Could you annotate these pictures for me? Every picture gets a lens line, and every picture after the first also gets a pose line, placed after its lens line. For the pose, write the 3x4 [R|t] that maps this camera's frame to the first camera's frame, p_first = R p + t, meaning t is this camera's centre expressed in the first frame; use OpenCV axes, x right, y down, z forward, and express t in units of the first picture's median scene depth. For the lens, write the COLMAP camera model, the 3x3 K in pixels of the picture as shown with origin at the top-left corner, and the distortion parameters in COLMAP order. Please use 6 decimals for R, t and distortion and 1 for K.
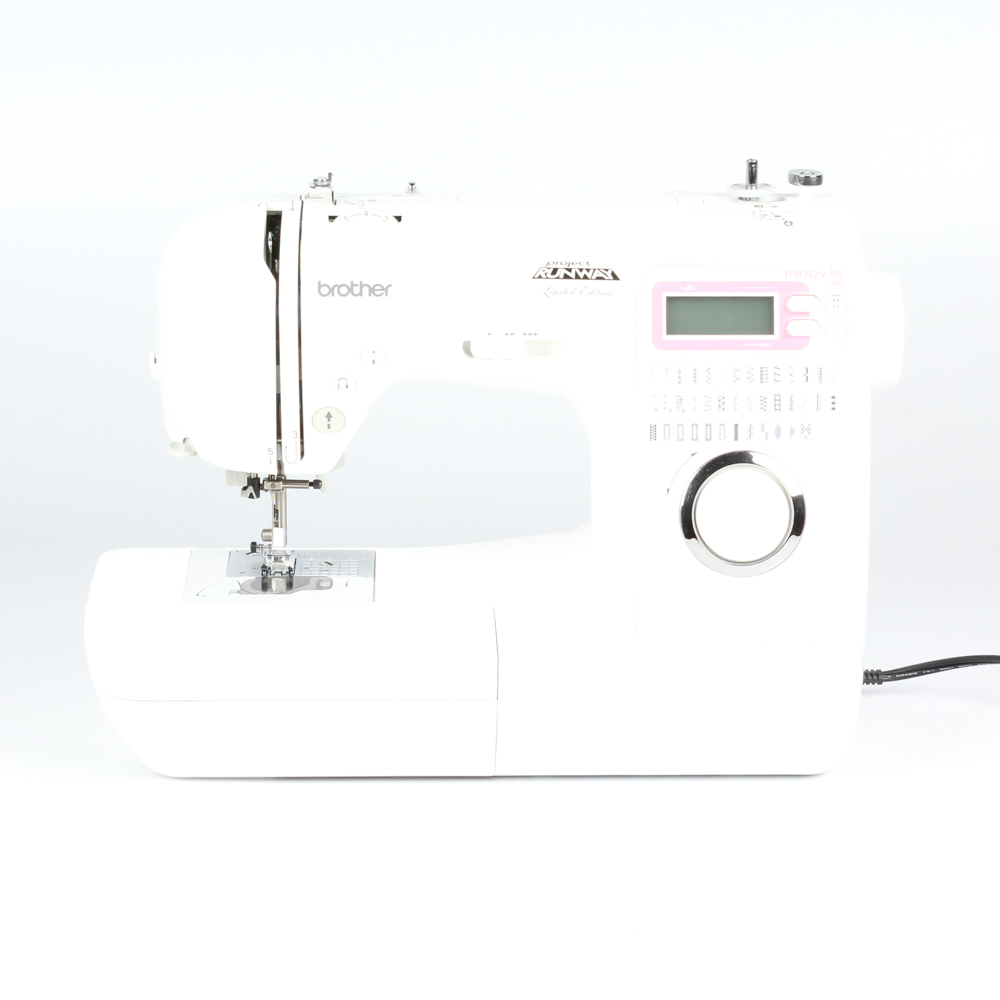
lens RADIAL K [[2643.6, 0, 500.0], [0, 2643.6, 500.0], [0, 0, 1]] dist [0.011737, -0.246497]
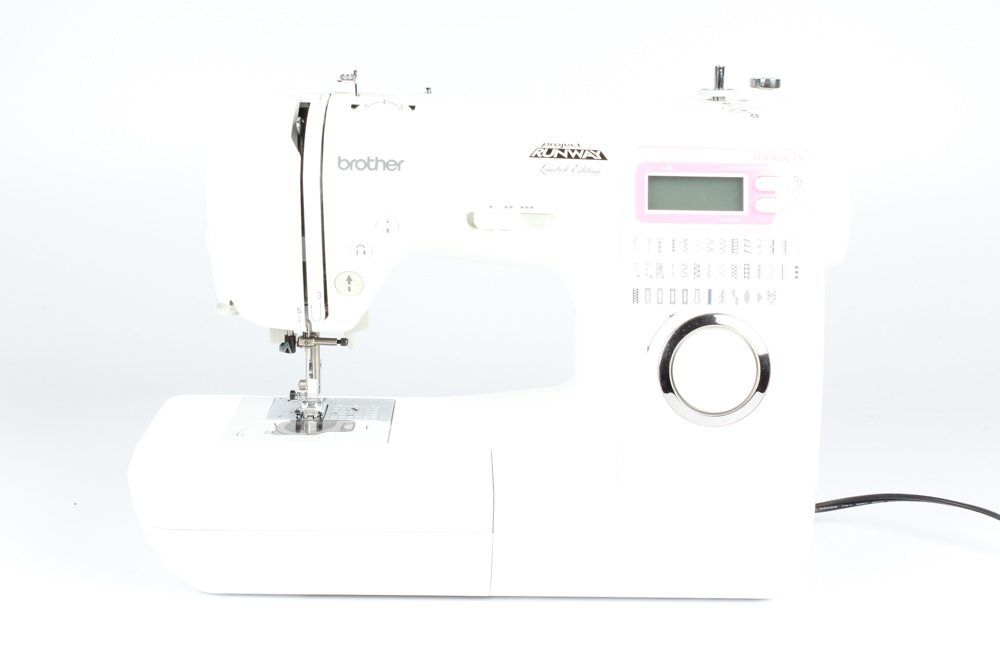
lens RADIAL K [[1358.7, 0, 500.0], [0, 1358.7, 333.5], [0, 0, 1]] dist [-0.009119, 0.012393]
pose [[0.999876, 0.015254, -0.003860, 0.003095], [-0.015383, 0.999239, -0.035846, 0.011804], [0.003310, 0.035901, 0.999350, 0.424625]]
